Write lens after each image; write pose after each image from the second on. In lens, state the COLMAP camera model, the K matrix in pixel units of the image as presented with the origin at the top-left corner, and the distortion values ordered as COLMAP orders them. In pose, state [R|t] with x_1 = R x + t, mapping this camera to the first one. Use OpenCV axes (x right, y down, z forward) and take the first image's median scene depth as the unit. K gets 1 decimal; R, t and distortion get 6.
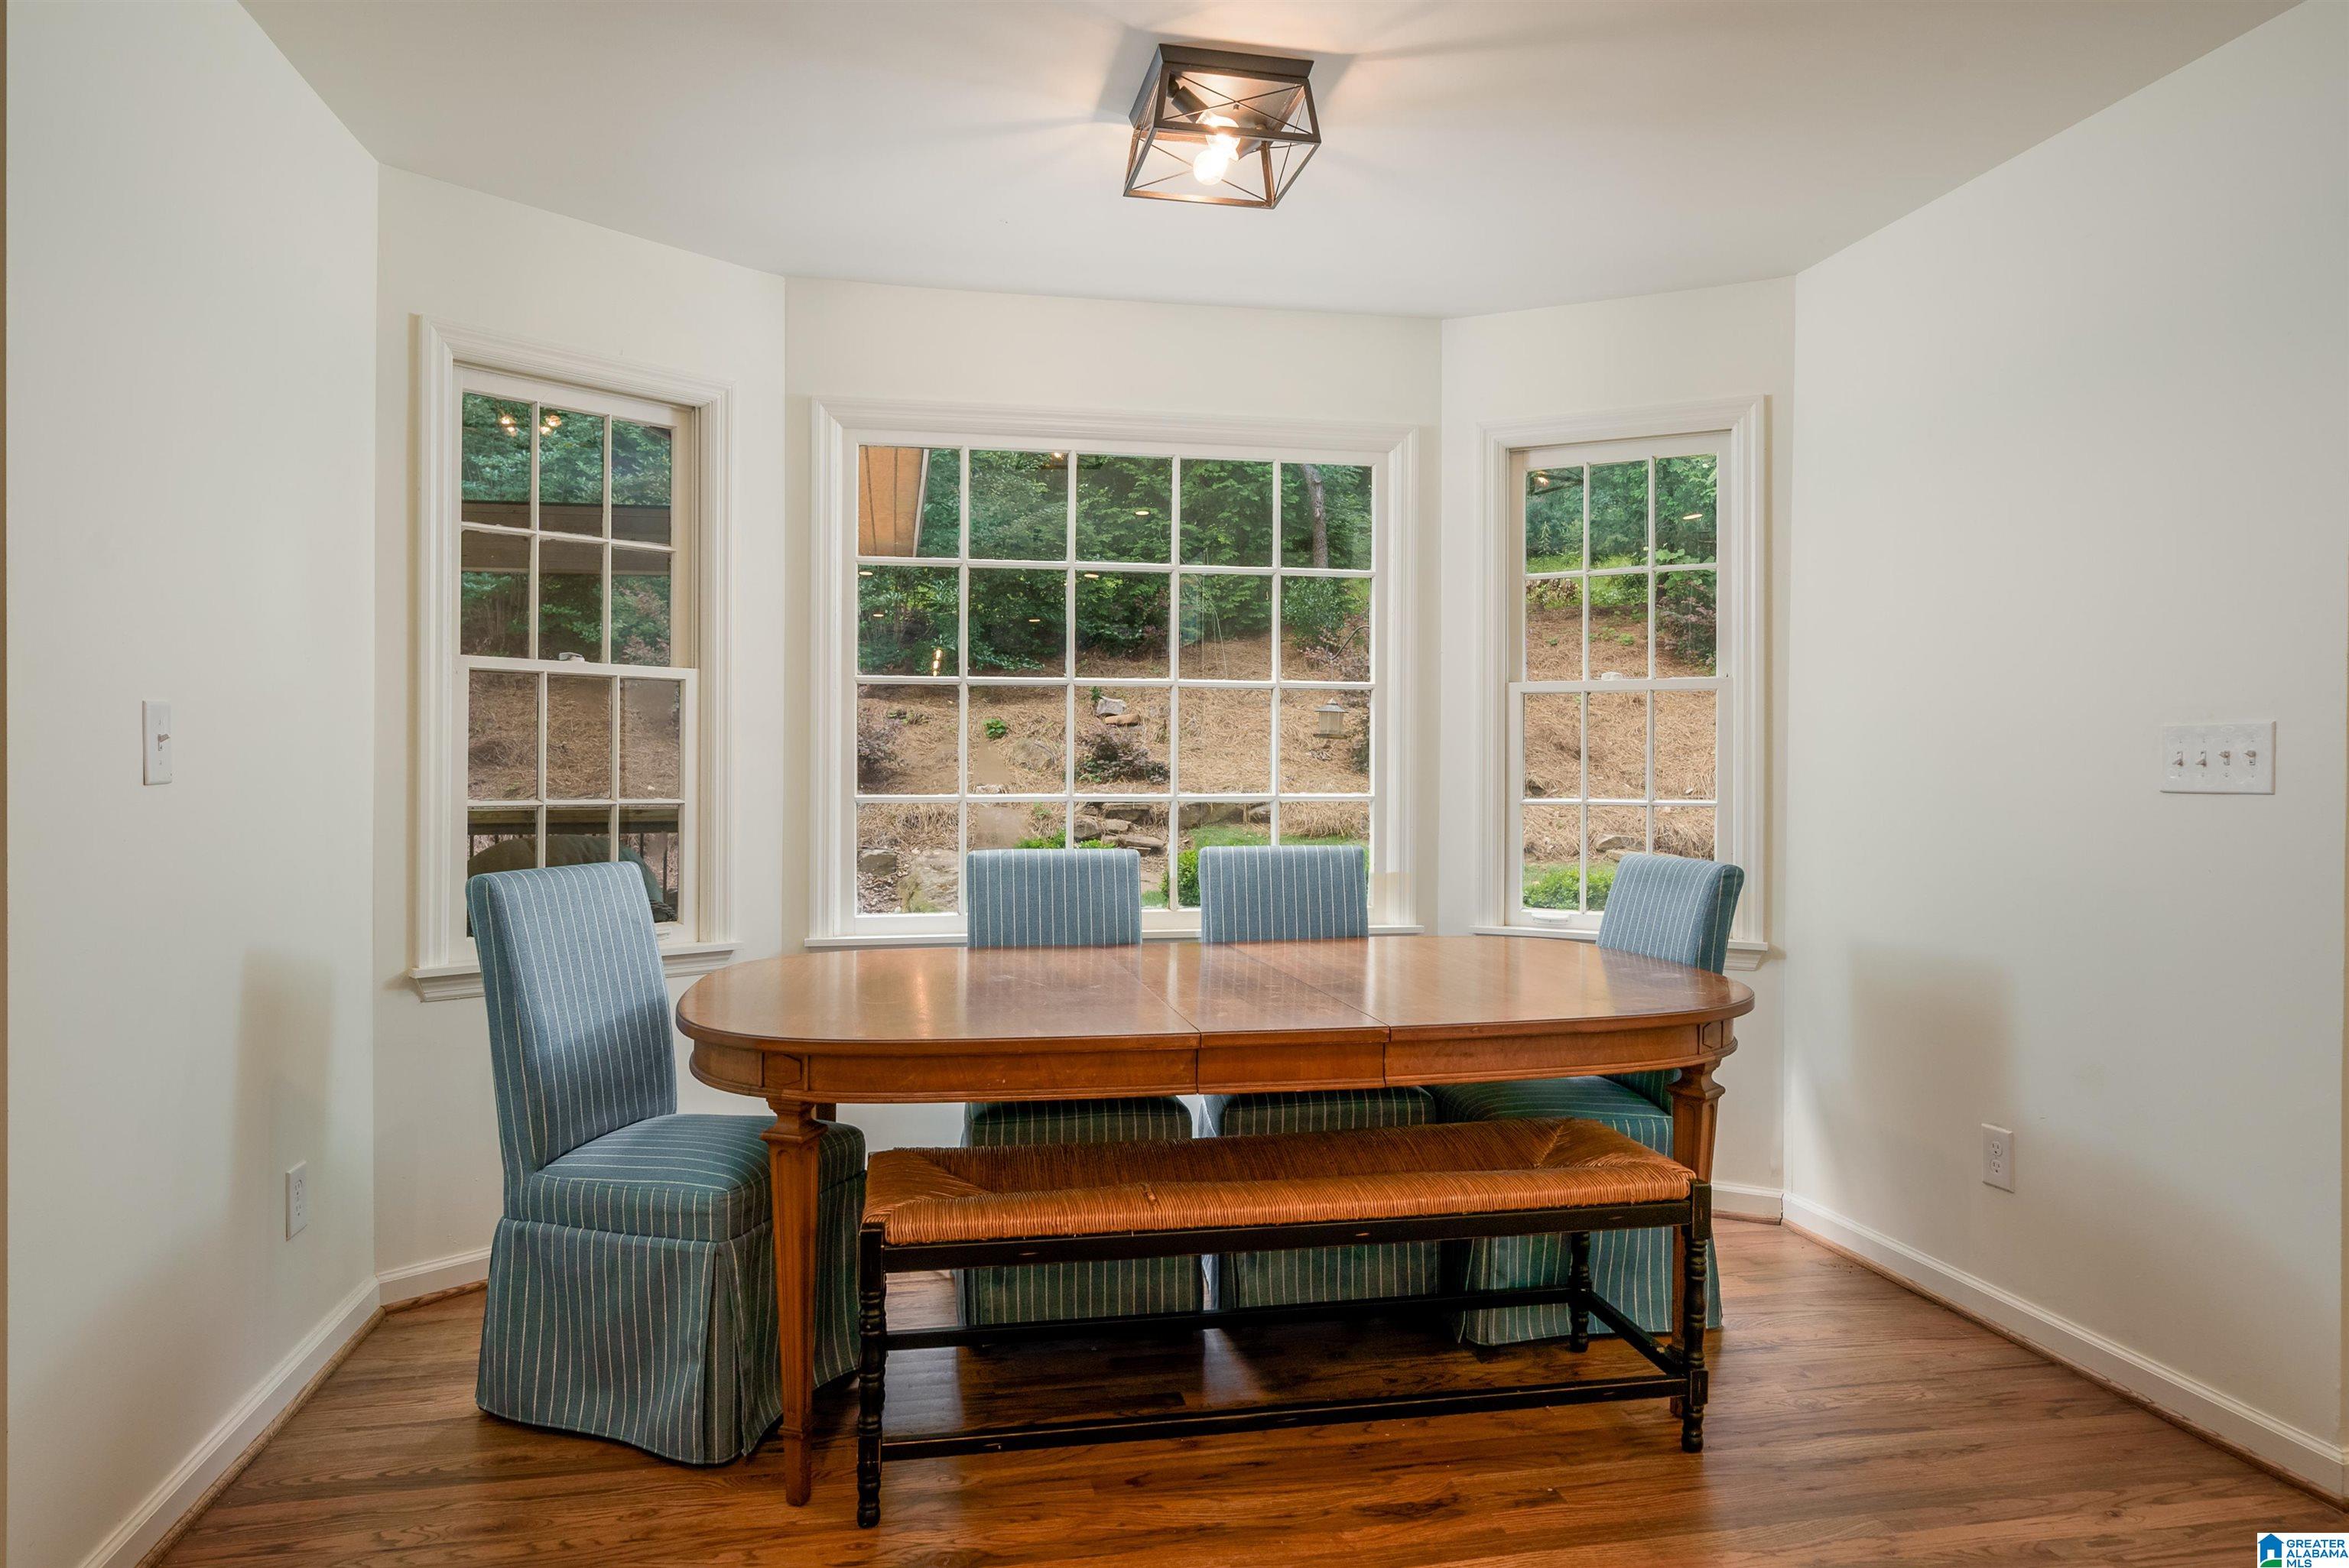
lens RADIAL K [[1453.1, 0, 1180.3], [0, 1453.1, 773.3], [0, 0, 1]] dist [-0.002850, 0.000572]
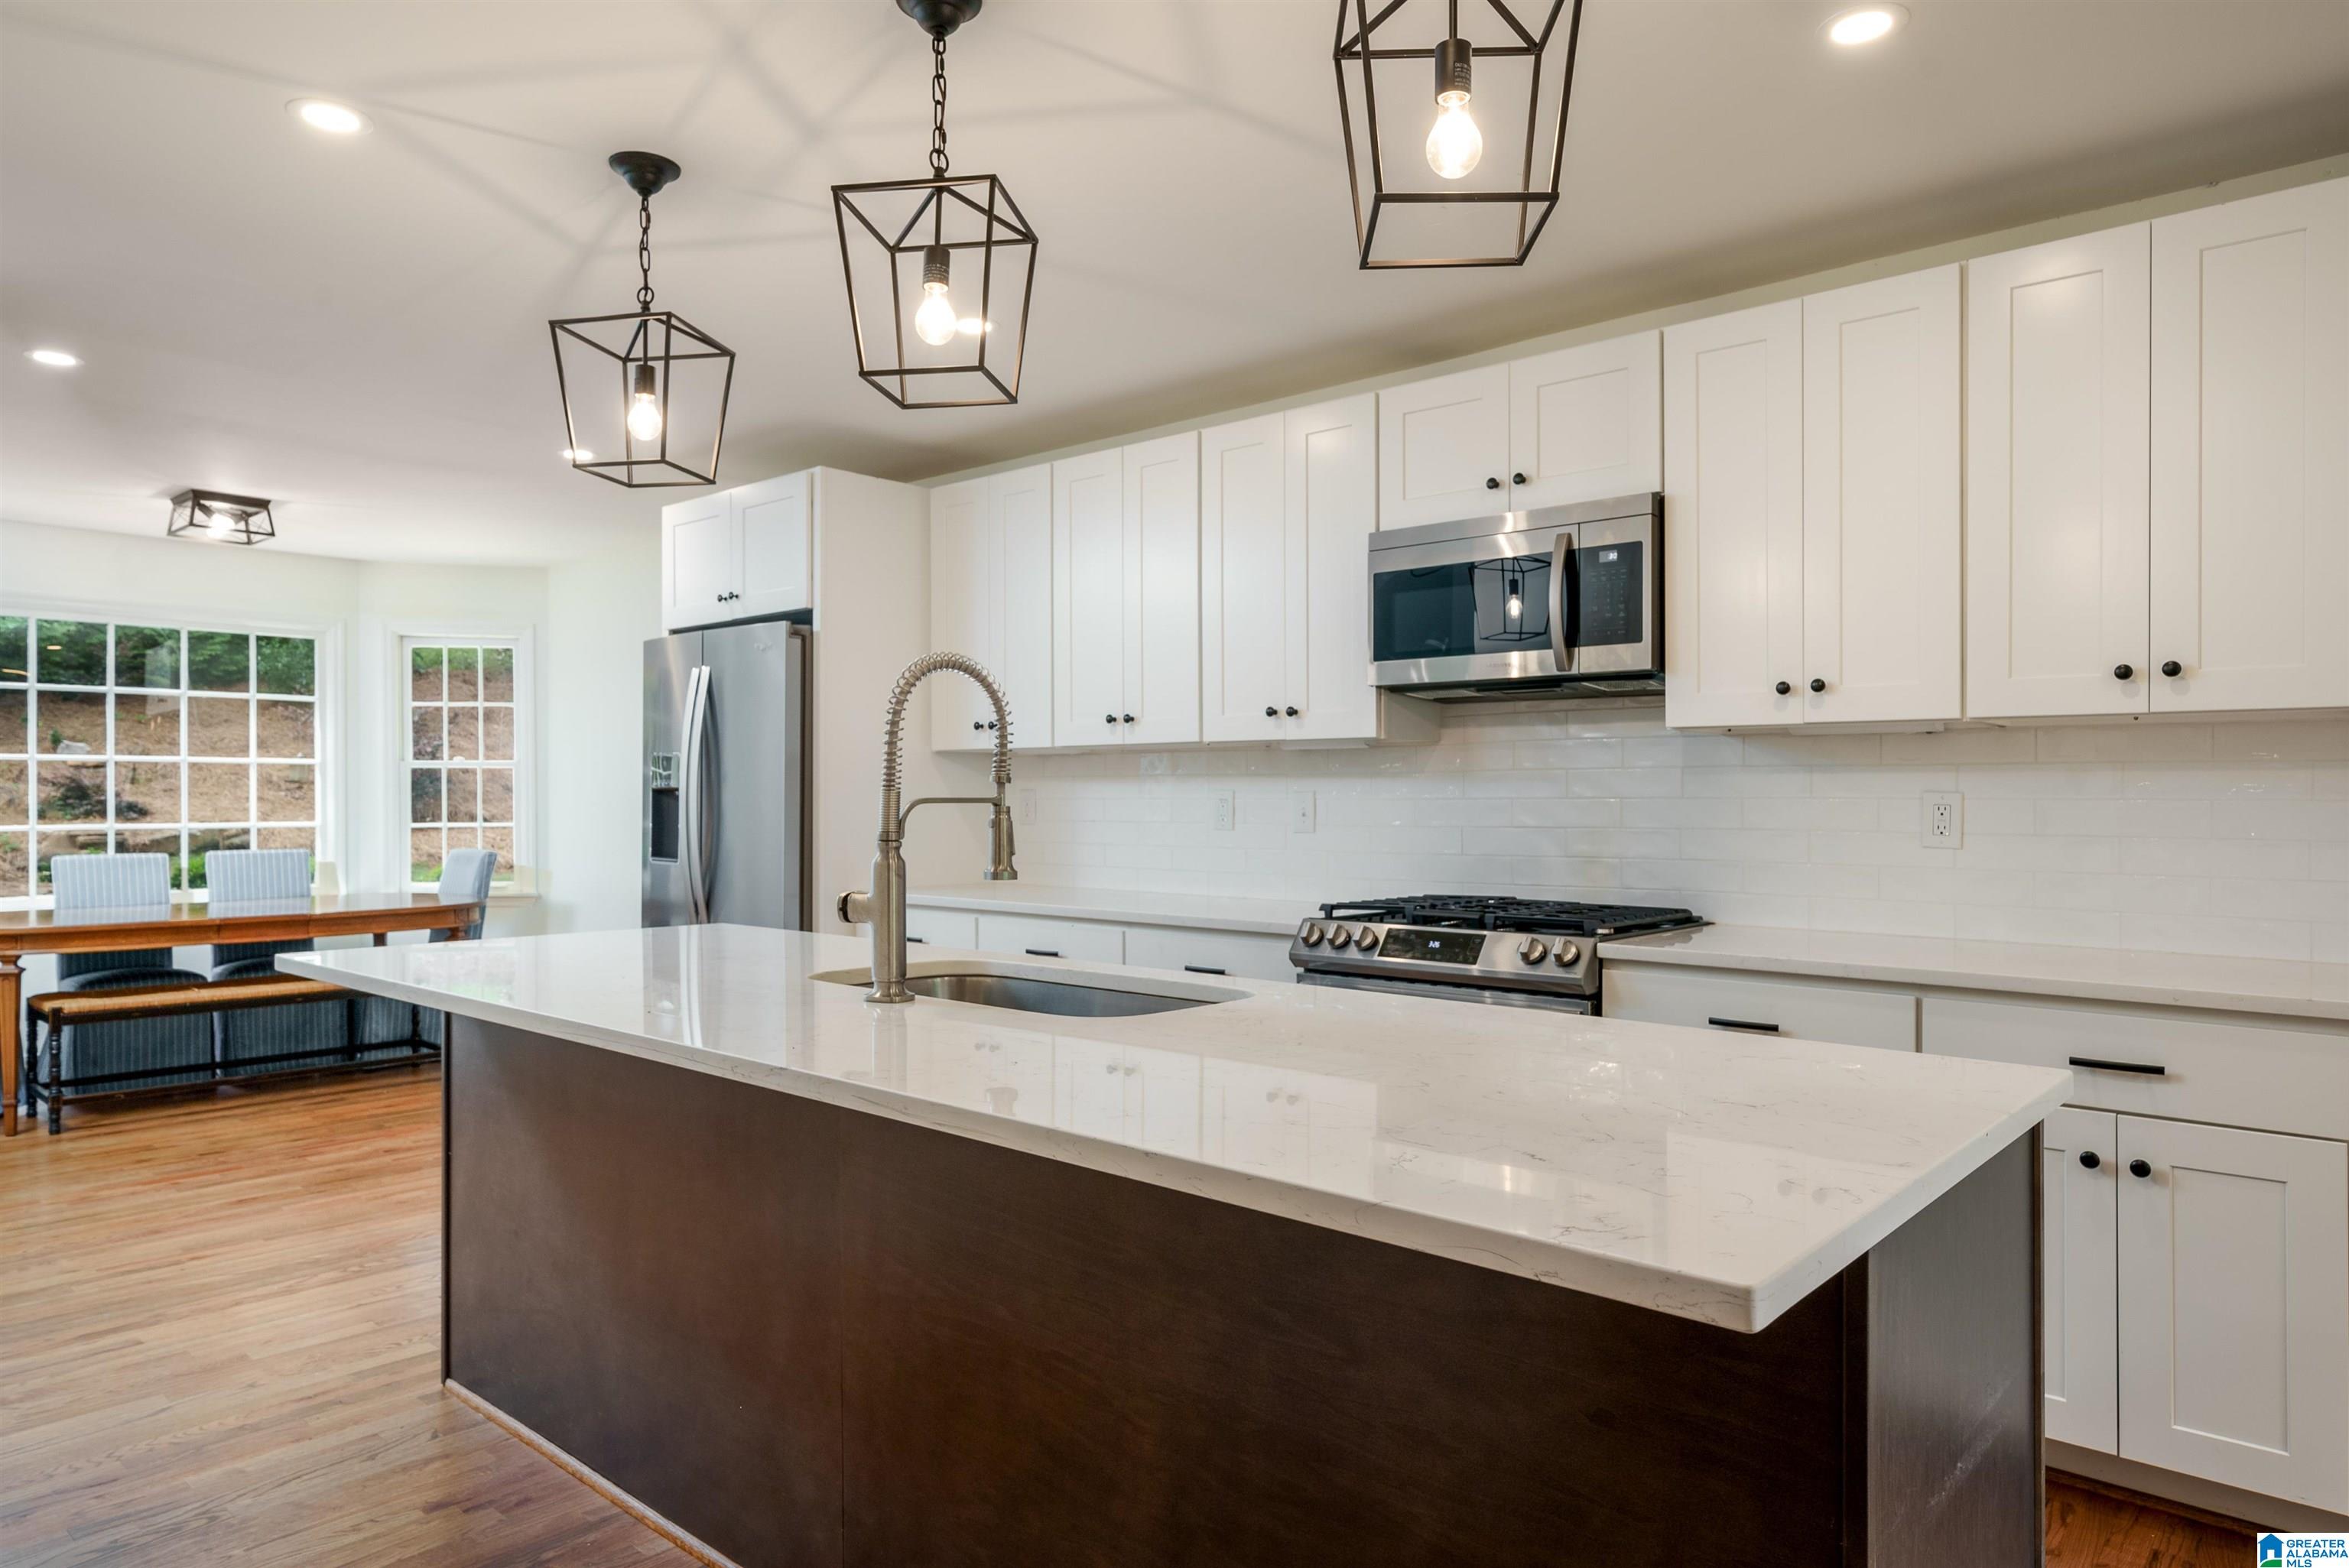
lens RADIAL K [[1453.1, 0, 1167.5], [0, 1453.1, 802.7], [0, 0, 1]] dist [-0.002850, 0.000572]
pose [[0.807811, -0.005727, 0.589413, -0.075437], [0.006139, 0.999980, 0.001303, -0.006501], [-0.589409, 0.002566, 0.807831, -1.077603]]
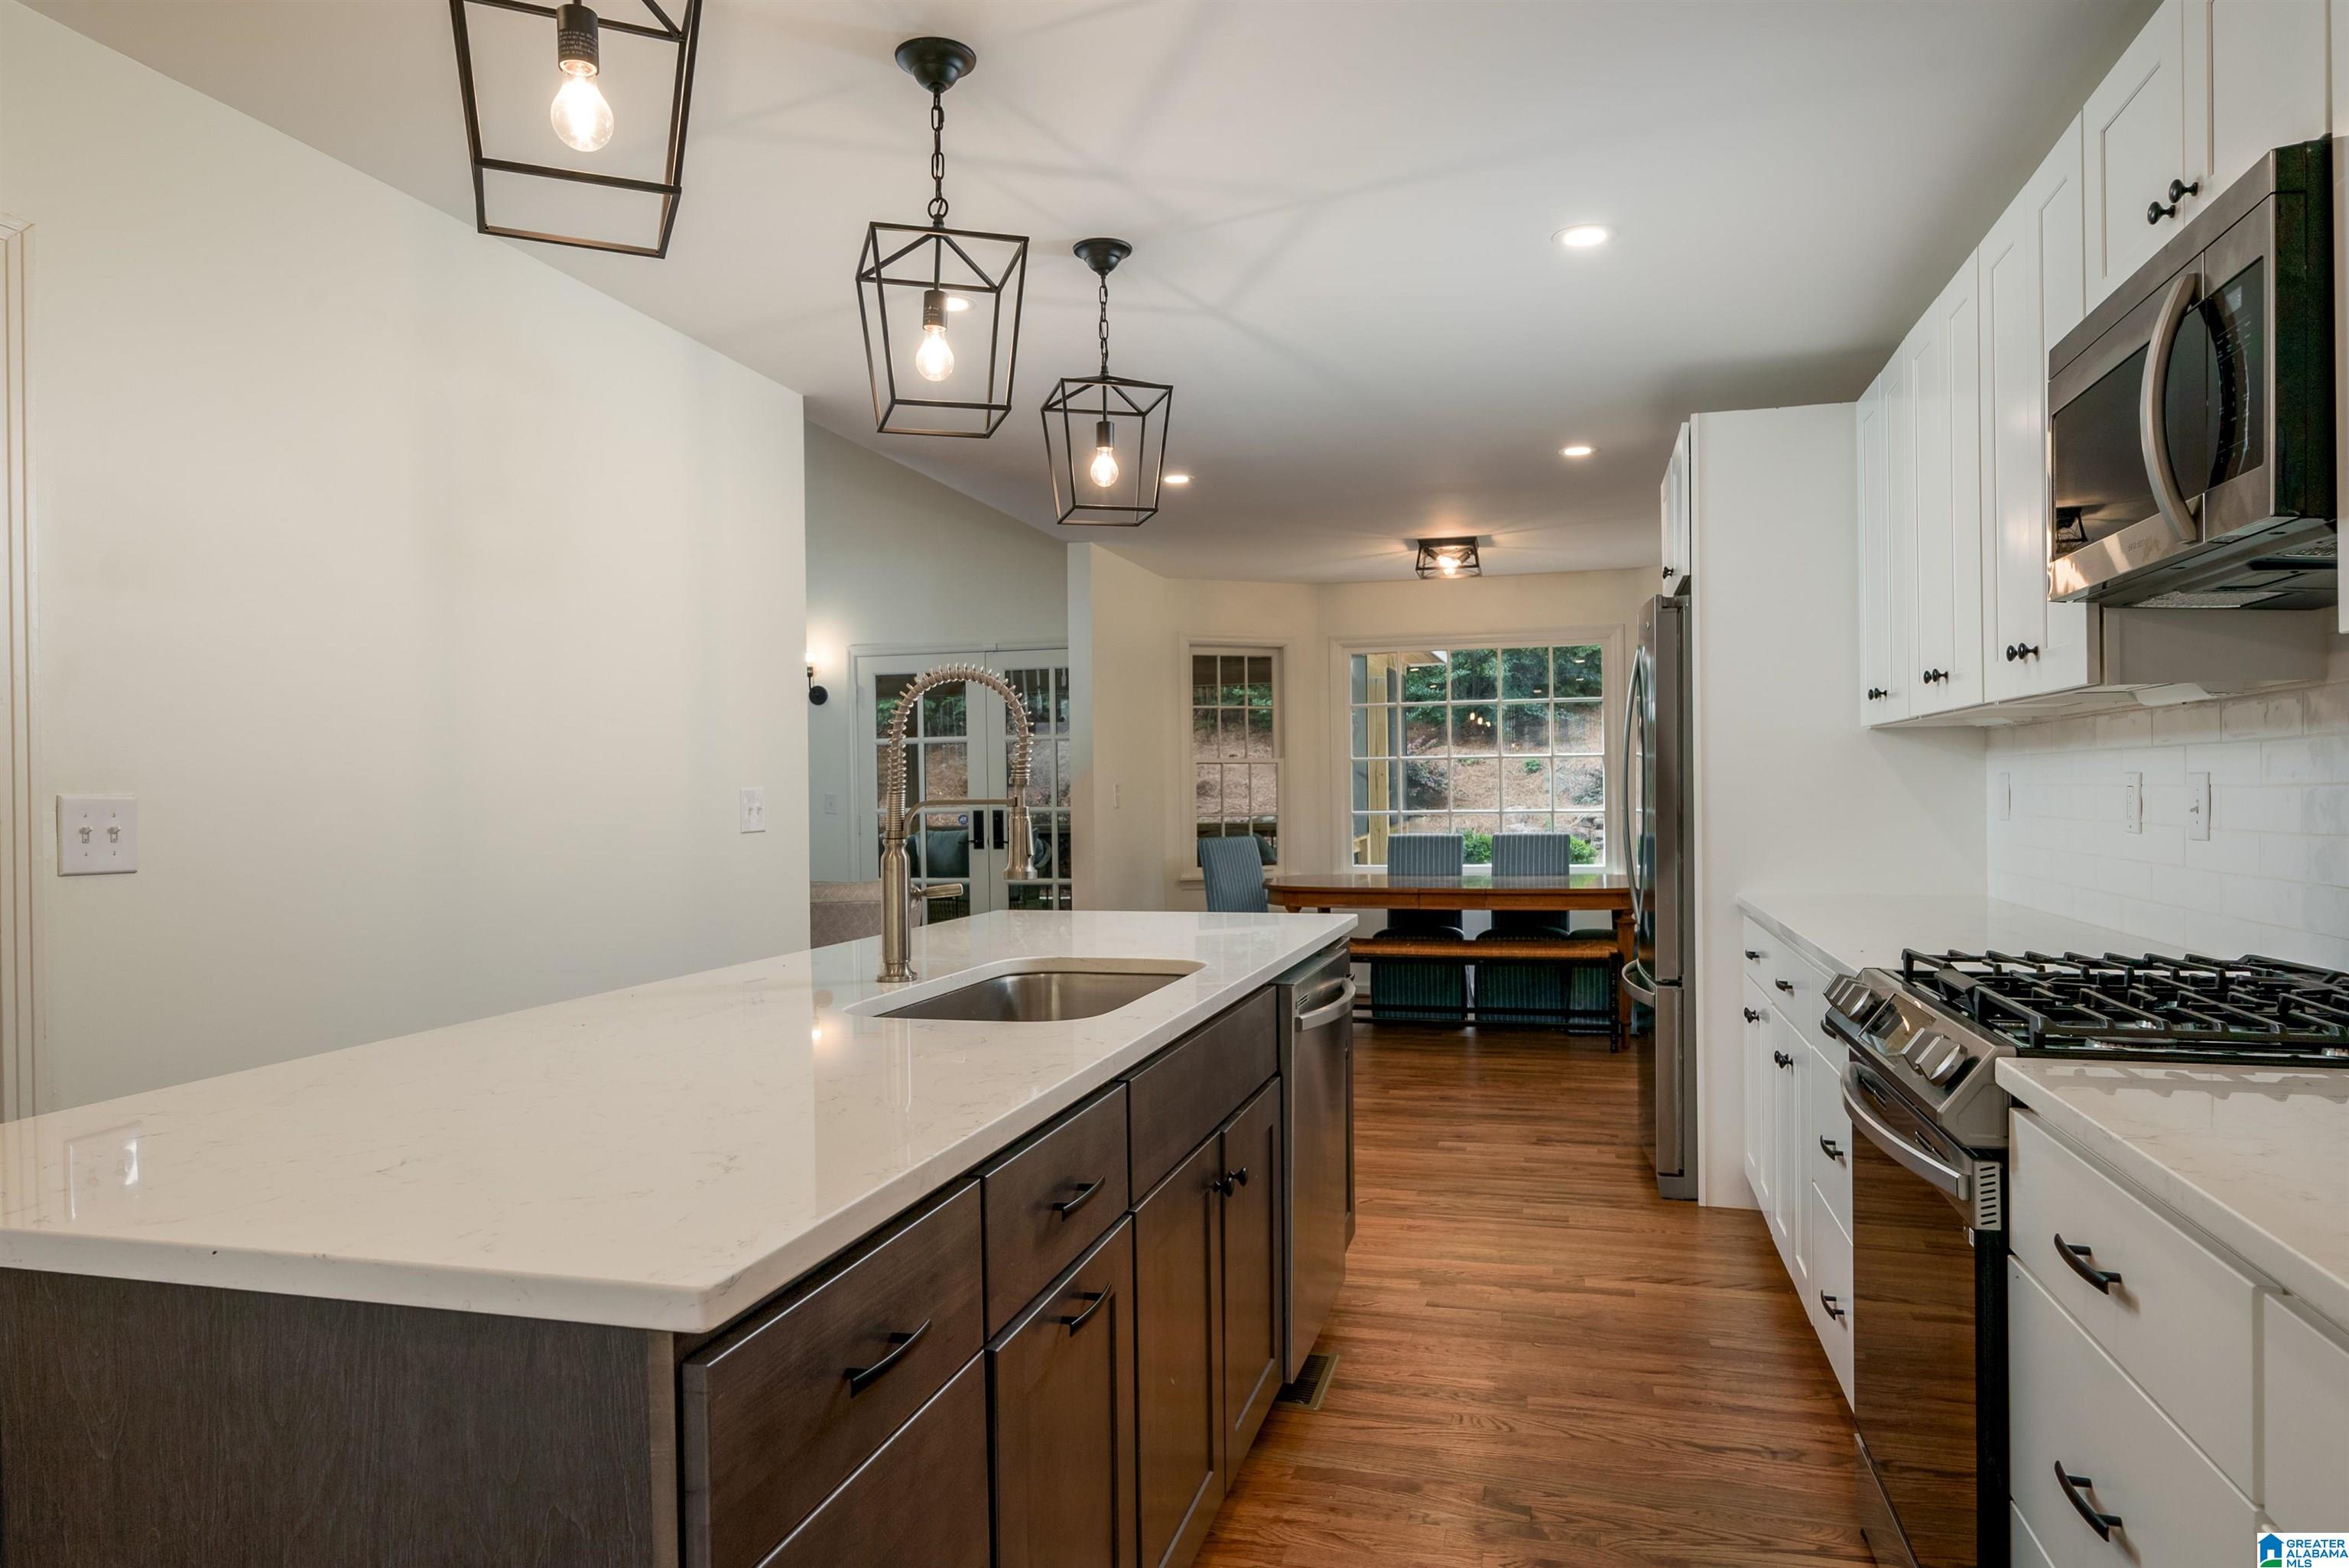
lens RADIAL K [[1453.1, 0, 1174.2], [0, 1453.1, 795.5], [0, 0, 1]] dist [-0.002850, 0.000572]
pose [[0.894900, -0.020551, -0.445793, 0.502949], [0.020582, 0.999777, -0.004772, -0.007445], [0.445792, -0.004905, 0.895123, -1.067030]]
